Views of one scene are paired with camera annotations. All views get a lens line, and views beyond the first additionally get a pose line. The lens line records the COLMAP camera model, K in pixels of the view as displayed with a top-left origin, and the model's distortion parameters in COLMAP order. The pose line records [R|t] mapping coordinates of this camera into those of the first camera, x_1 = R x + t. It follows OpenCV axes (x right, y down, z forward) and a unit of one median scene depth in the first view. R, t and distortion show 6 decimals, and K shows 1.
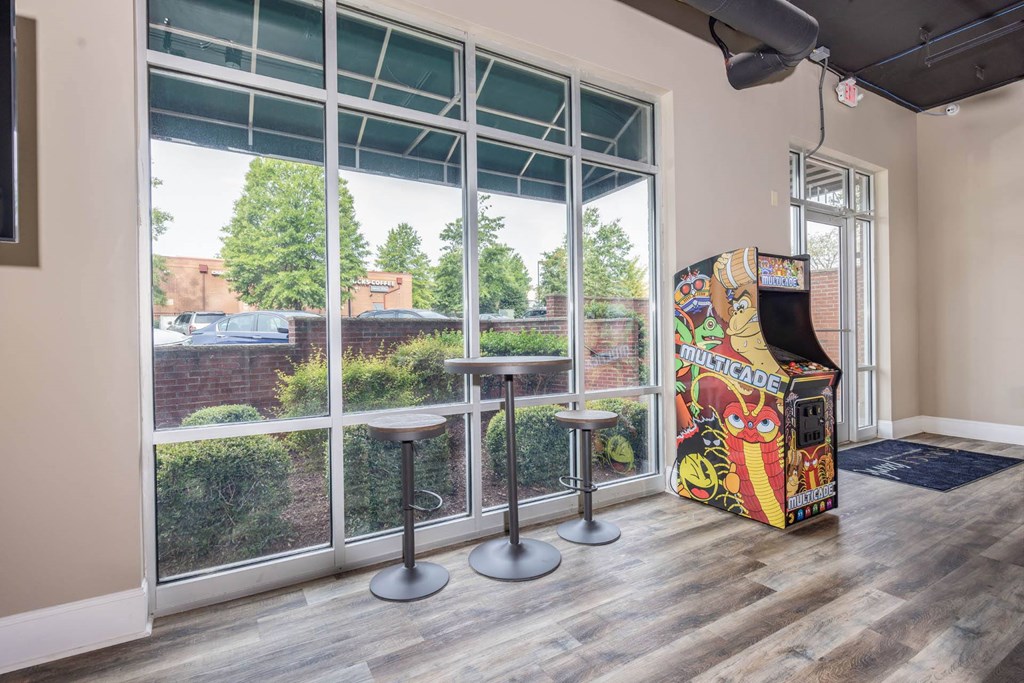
lens RADIAL K [[482.9, 0, 515.3], [0, 482.9, 337.3], [0, 0, 1]] dist [-0.003812, 0.000704]
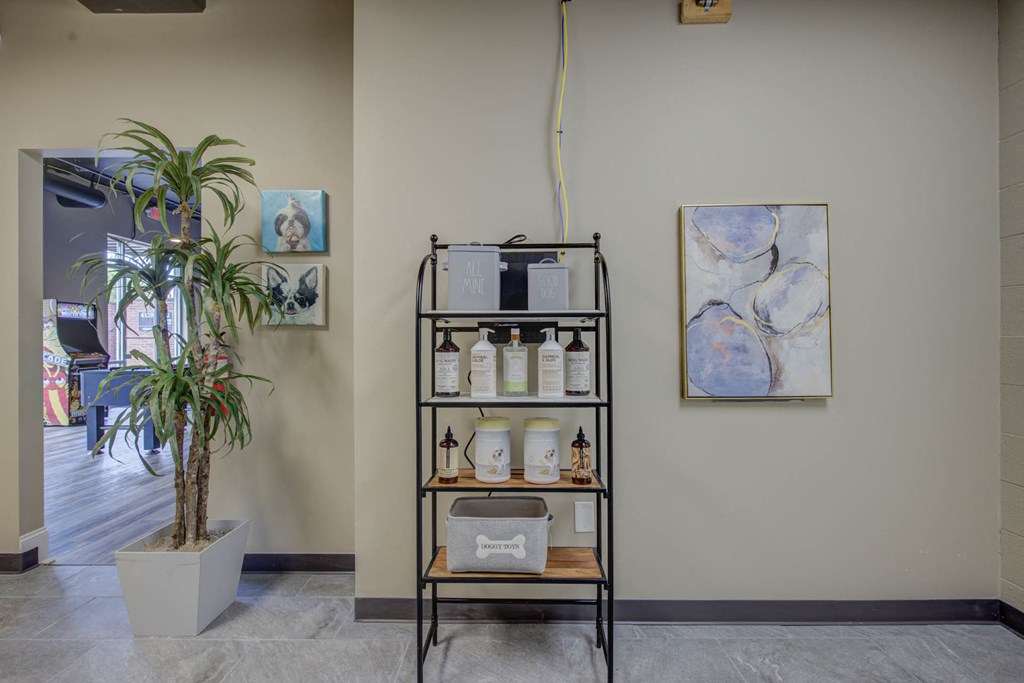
lens RADIAL K [[482.9, 0, 515.3], [0, 482.9, 337.3], [0, 0, 1]] dist [-0.003812, 0.000704]
pose [[0.518388, 0.011876, 0.855063, -0.283726], [-0.000284, 0.999906, -0.013715, 0.013673], [-0.855145, 0.006867, 0.518343, -1.903182]]
